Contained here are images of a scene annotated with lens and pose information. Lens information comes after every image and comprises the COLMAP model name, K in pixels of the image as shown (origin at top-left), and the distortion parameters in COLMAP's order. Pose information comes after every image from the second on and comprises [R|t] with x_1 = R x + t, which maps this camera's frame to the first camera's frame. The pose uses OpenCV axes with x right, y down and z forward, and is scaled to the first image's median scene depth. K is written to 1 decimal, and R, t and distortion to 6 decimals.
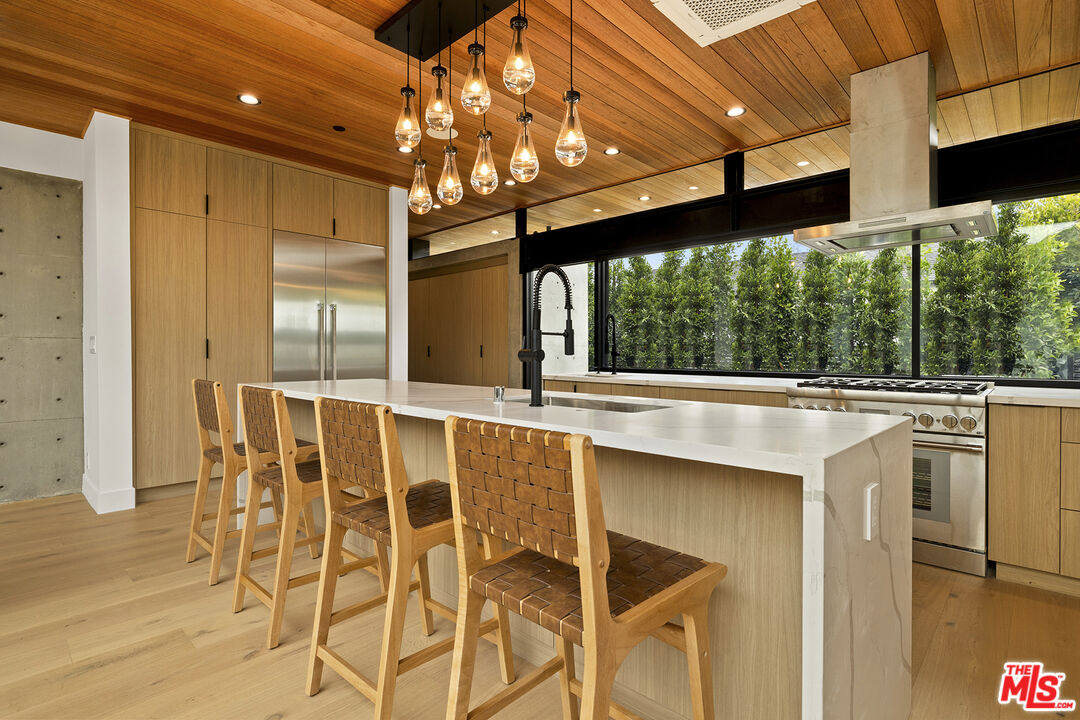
lens RADIAL K [[529.1, 0, 540.0], [0, 529.1, 360.0], [0, 0, 1]] dist [-0.005012, -0.000492]
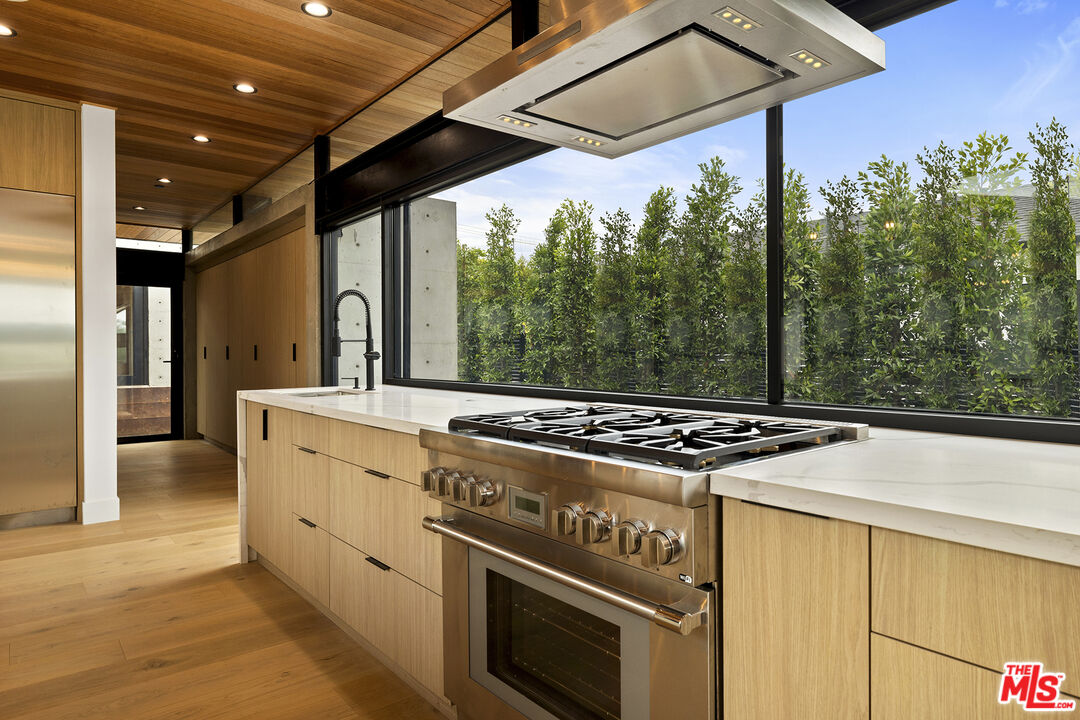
lens RADIAL K [[643.8, 0, 540.0], [0, 643.8, 360.0], [0, 0, 1]] dist [-0.001942, -0.000594]
pose [[0.991801, -0.002424, -0.127767, 0.394671], [0.002144, 0.999995, -0.002336, -0.004694], [0.127772, 0.002043, 0.991801, 0.274300]]
